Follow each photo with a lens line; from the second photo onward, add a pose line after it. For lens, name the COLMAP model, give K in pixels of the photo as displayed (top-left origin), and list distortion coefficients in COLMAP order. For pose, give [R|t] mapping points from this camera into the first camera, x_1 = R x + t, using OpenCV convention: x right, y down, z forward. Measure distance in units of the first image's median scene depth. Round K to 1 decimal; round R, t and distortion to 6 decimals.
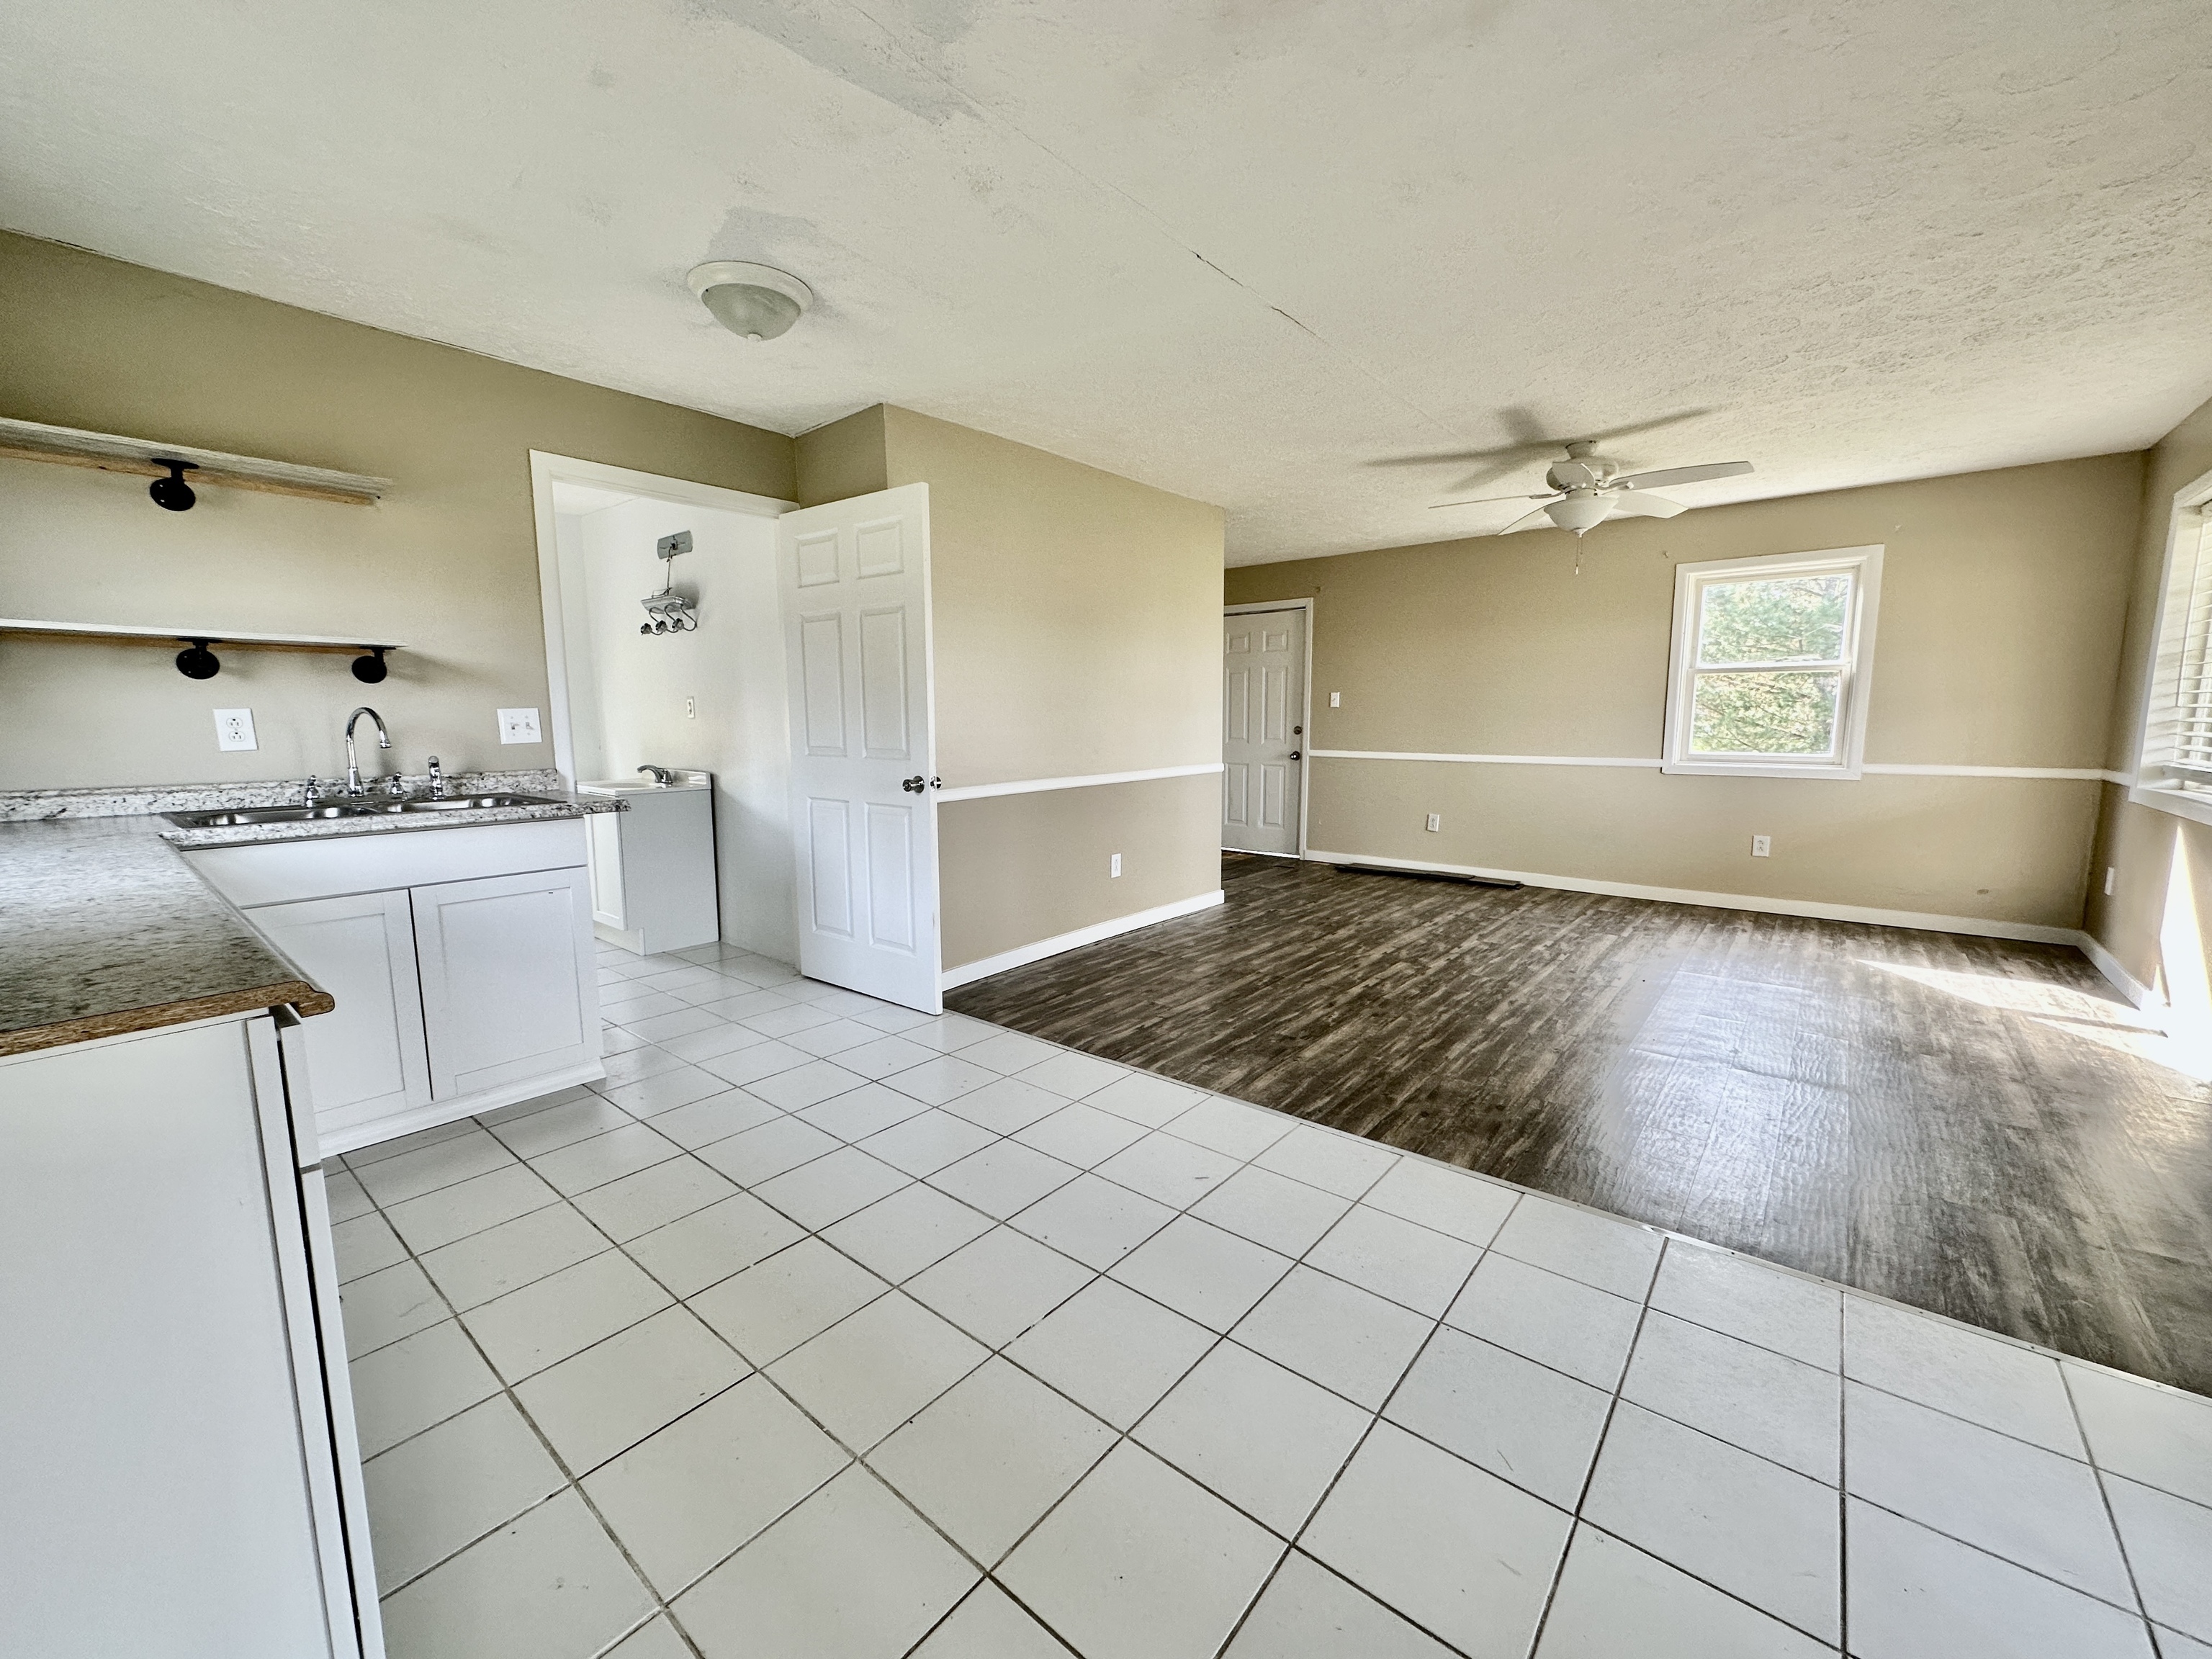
lens RADIAL K [[888.8, 0, 1106.0], [0, 888.8, 829.5], [0, 0, 1]] dist [0.000069, 0.000309]
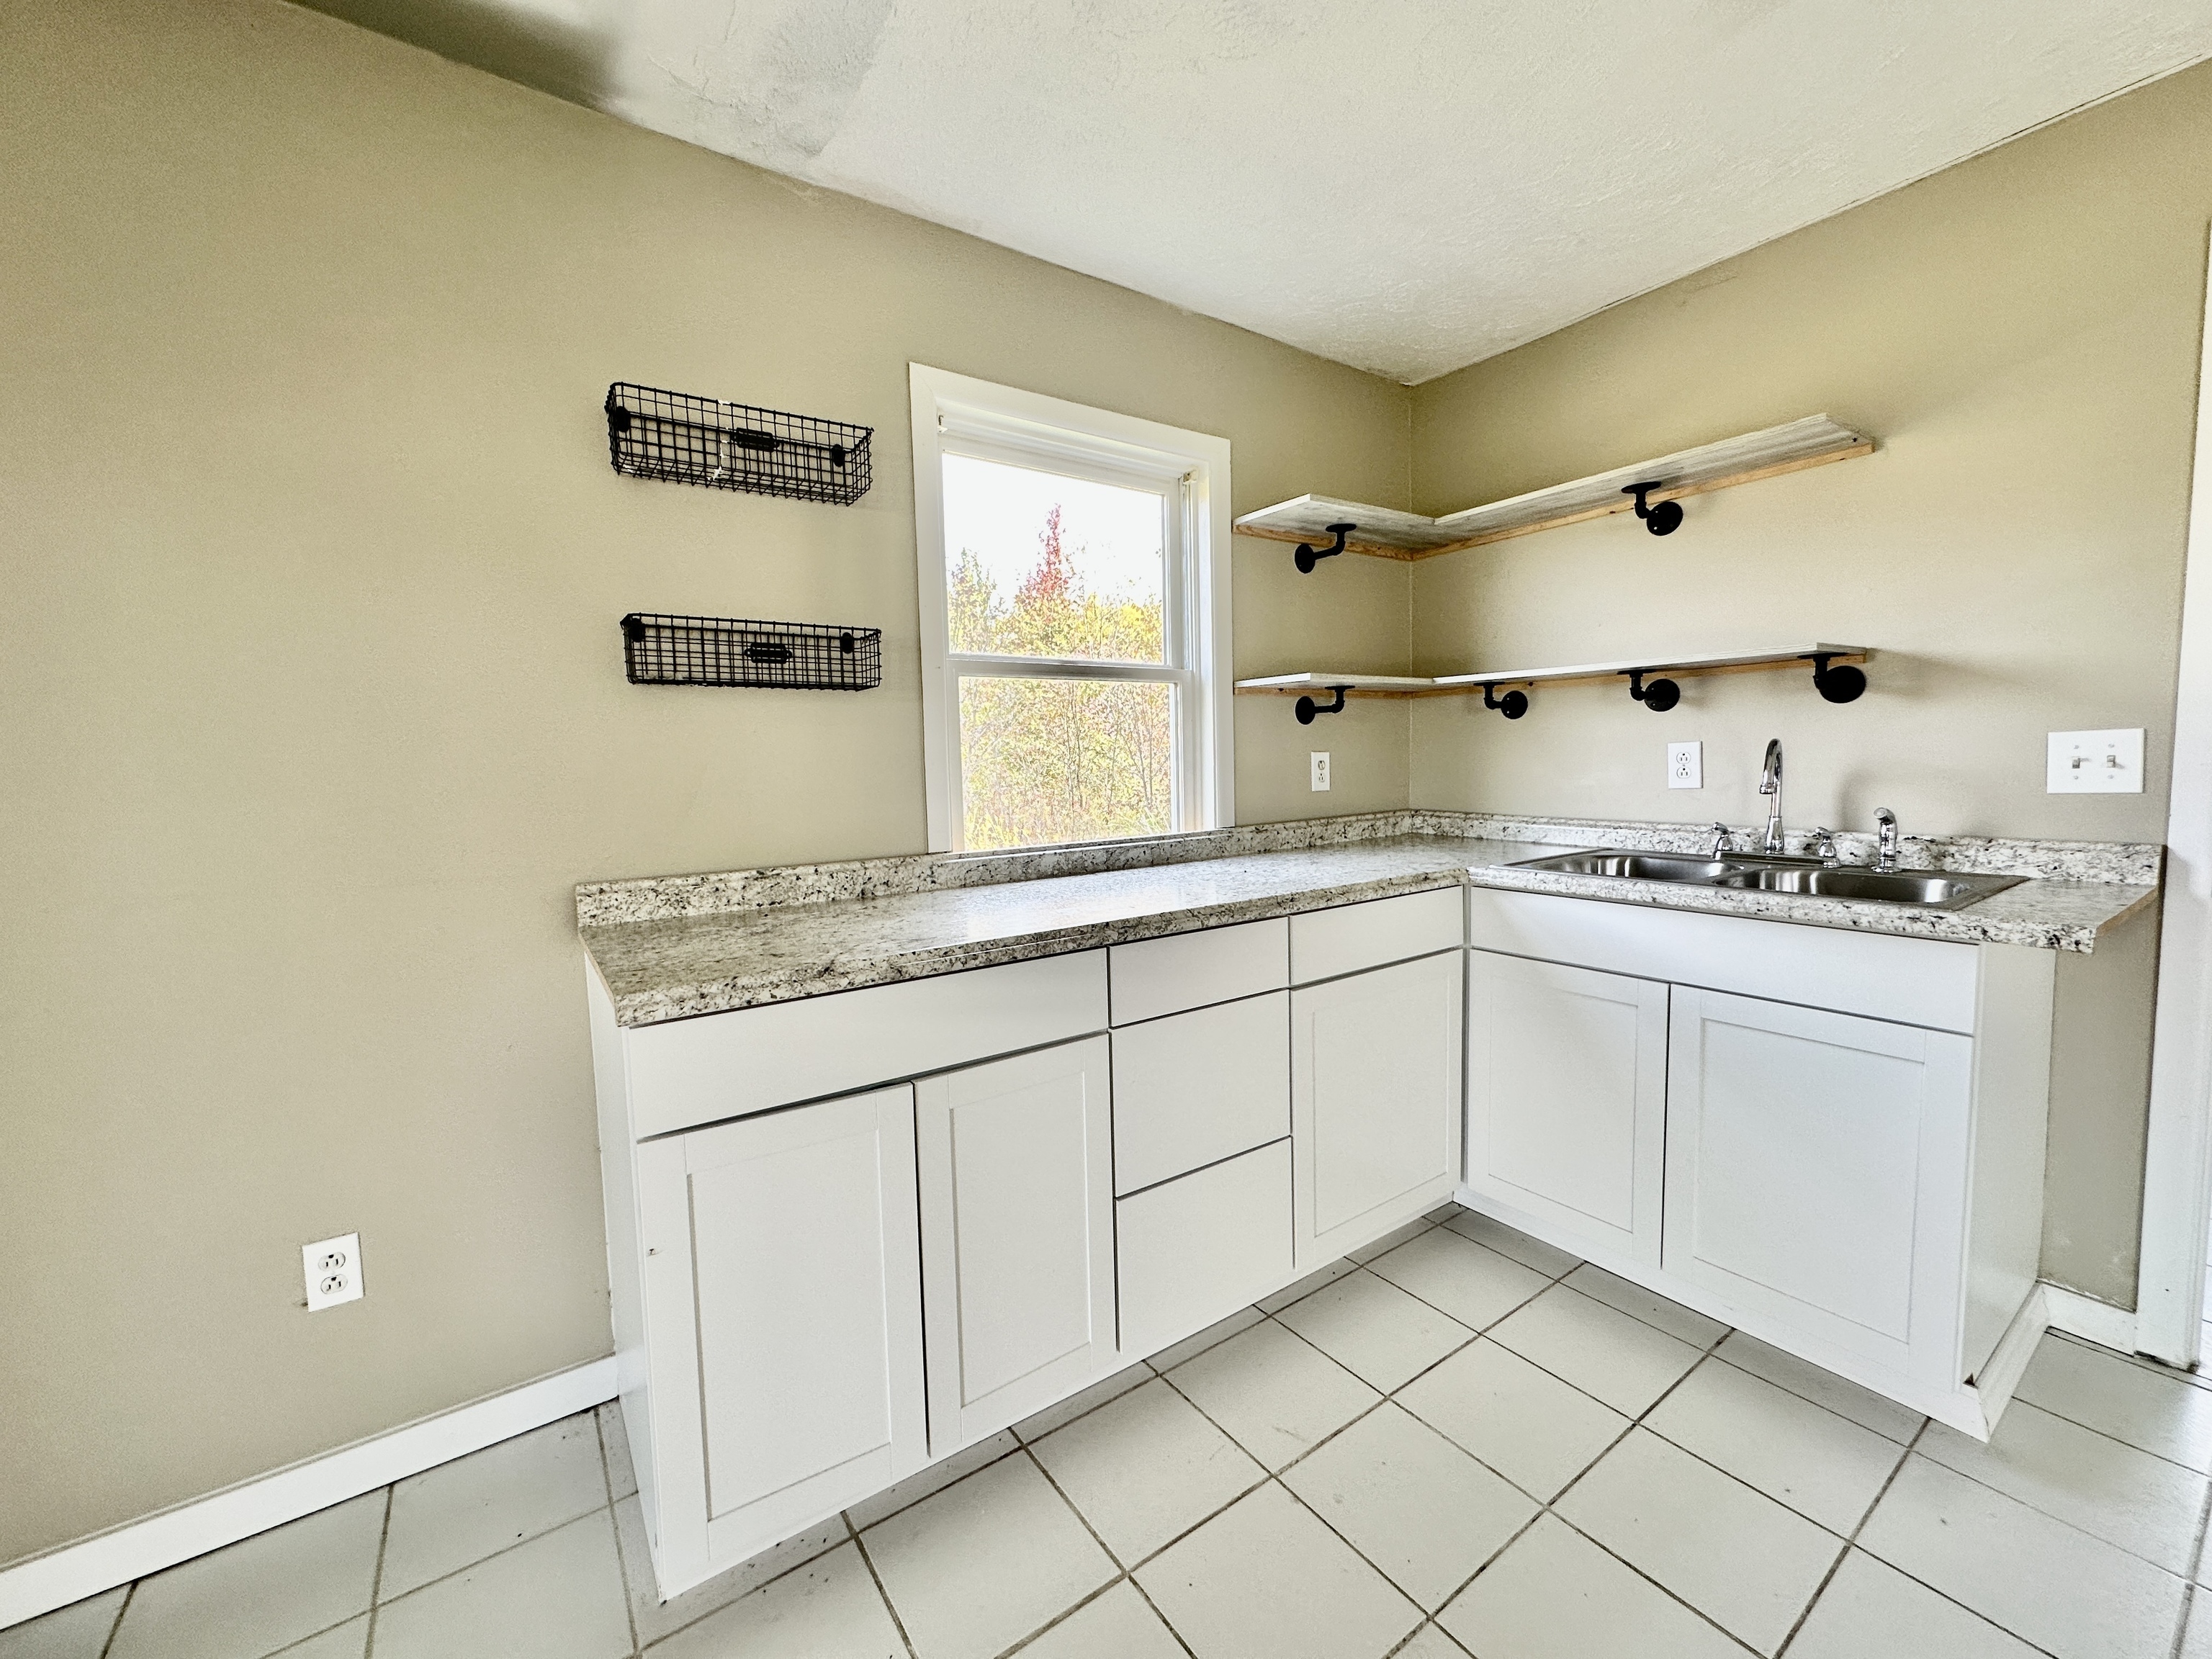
lens RADIAL K [[888.8, 0, 1106.0], [0, 888.8, 829.5], [0, 0, 1]] dist [0.000069, 0.000309]
pose [[-0.269085, 0.090400, -0.958865, 0.032271], [-0.095777, 0.988139, 0.120037, -0.068958], [0.958342, 0.124138, -0.257235, 0.468135]]
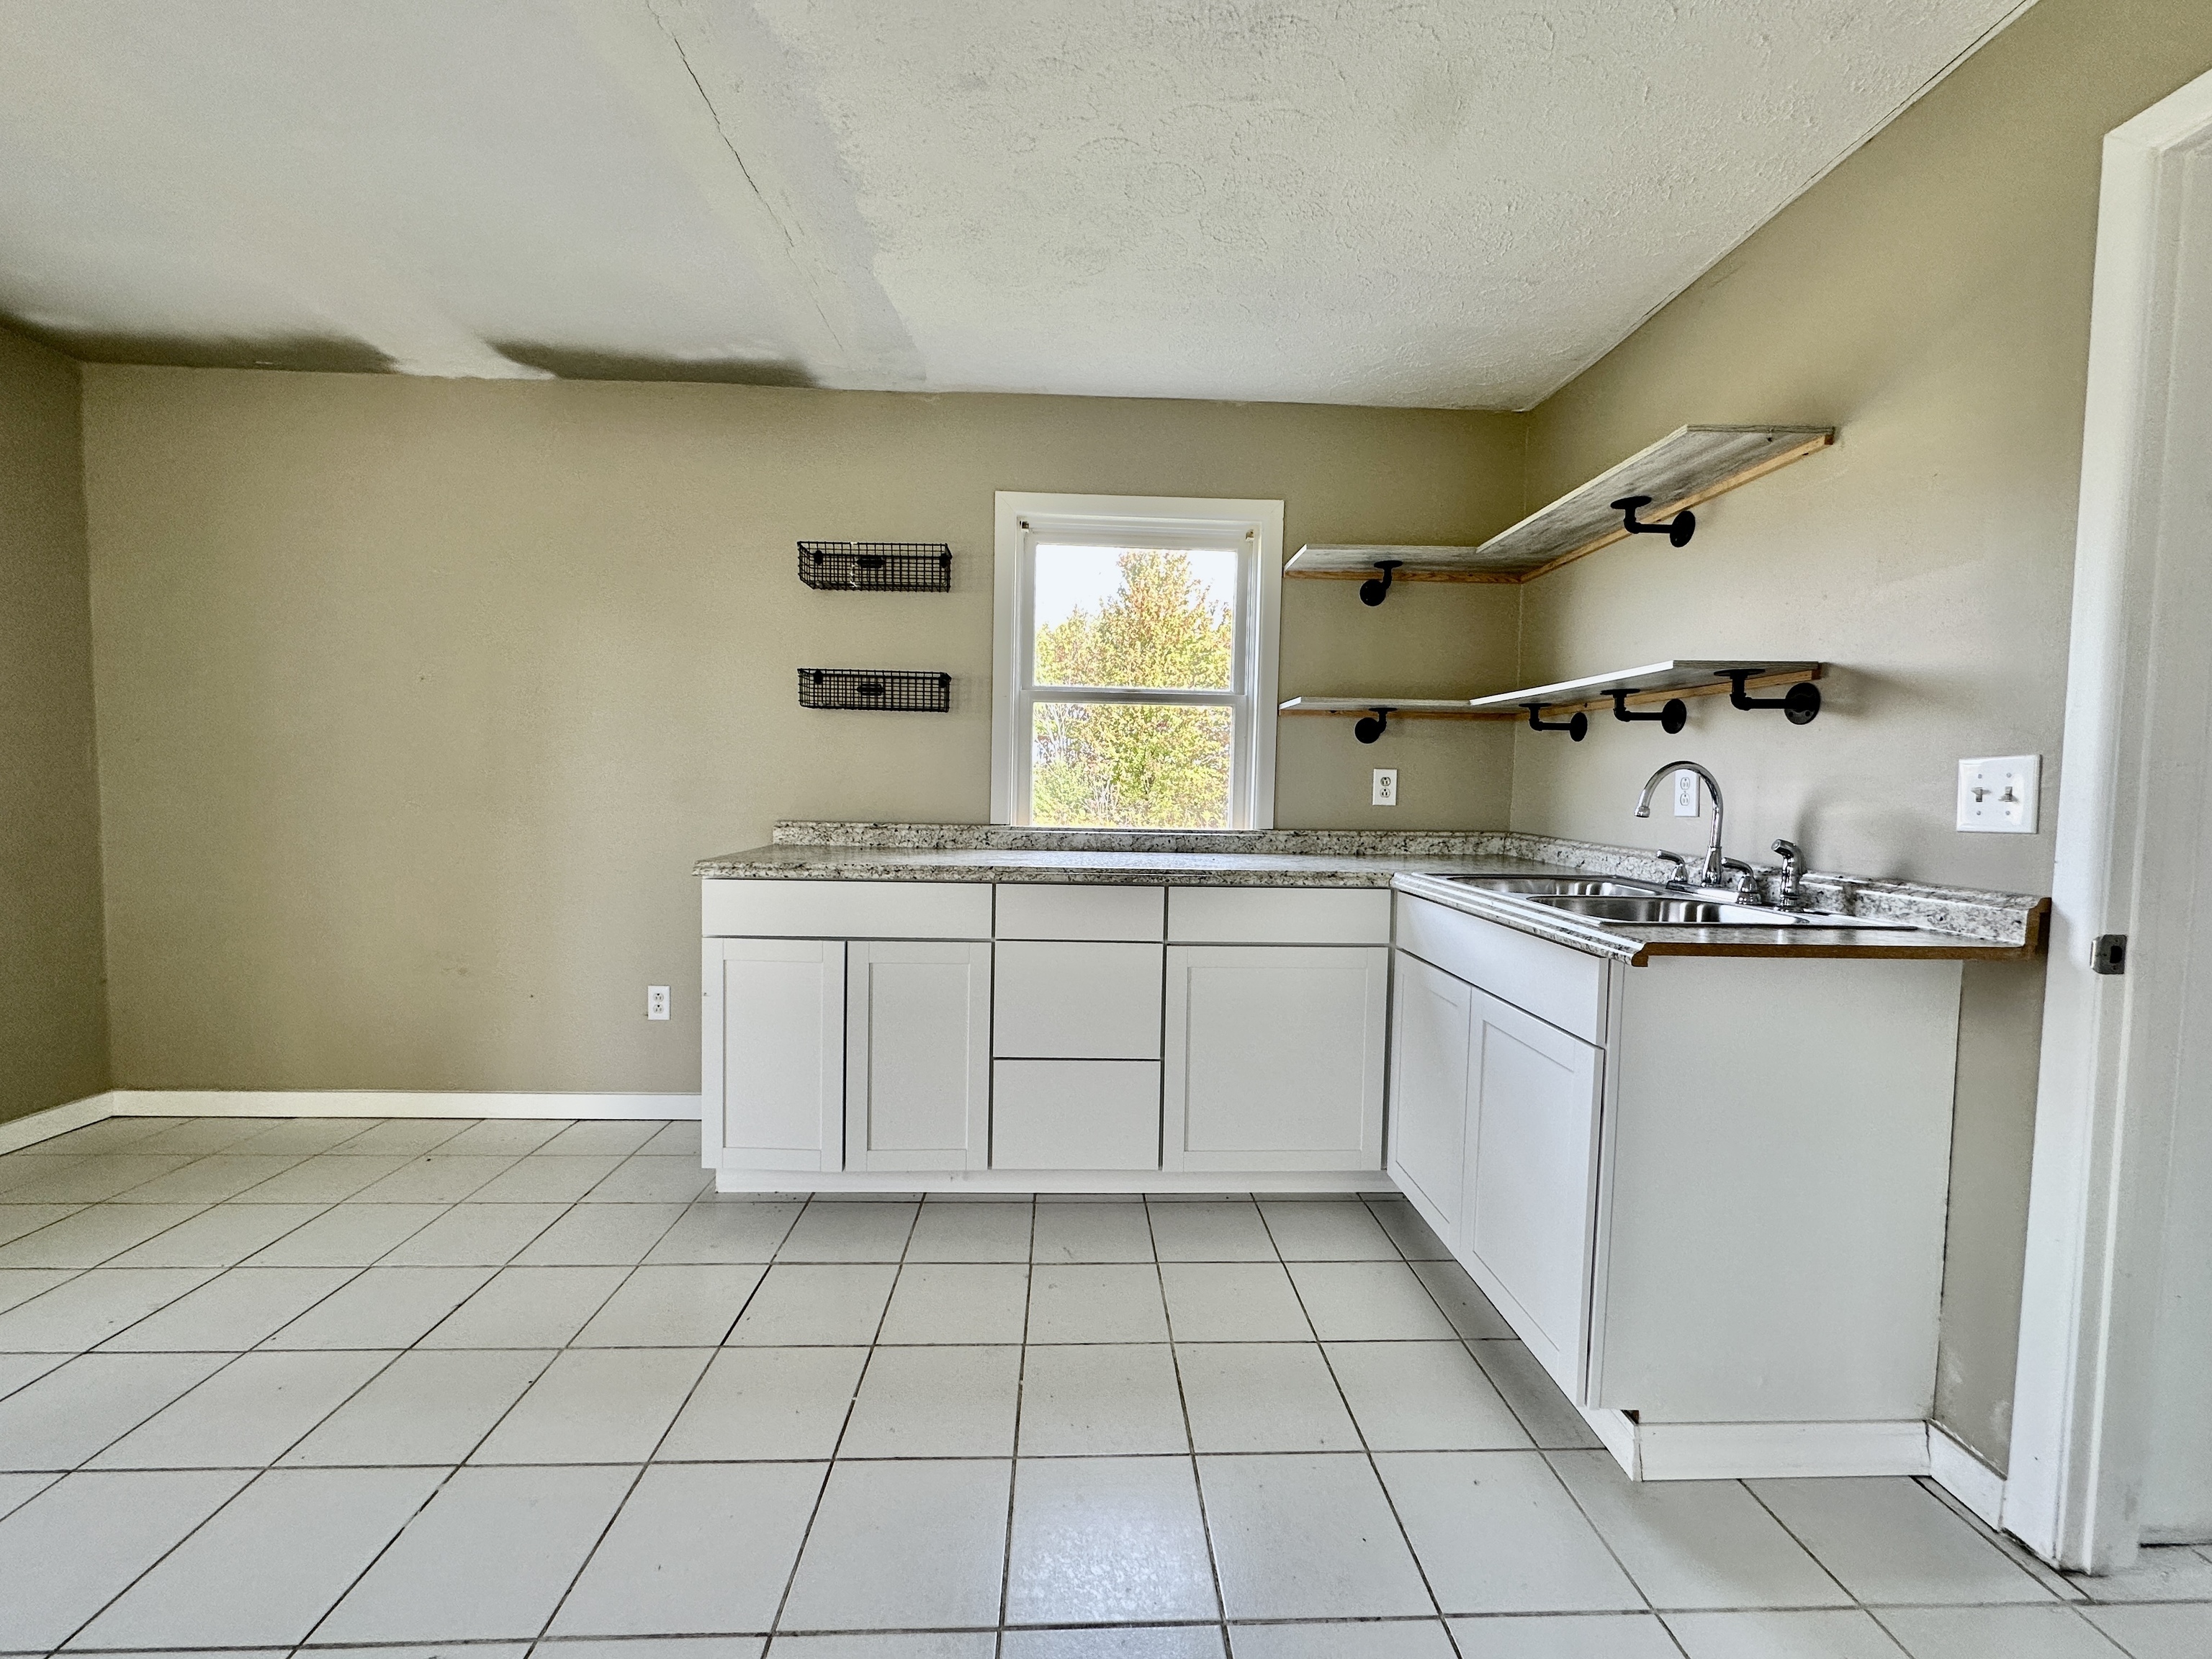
lens RADIAL K [[888.8, 0, 1106.0], [0, 888.8, 829.5], [0, 0, 1]] dist [0.000069, 0.000309]
pose [[-0.745752, 0.024723, -0.665765, -0.011486], [-0.099932, 0.983854, 0.148474, -0.101098], [0.658687, 0.177256, -0.731240, 0.867299]]
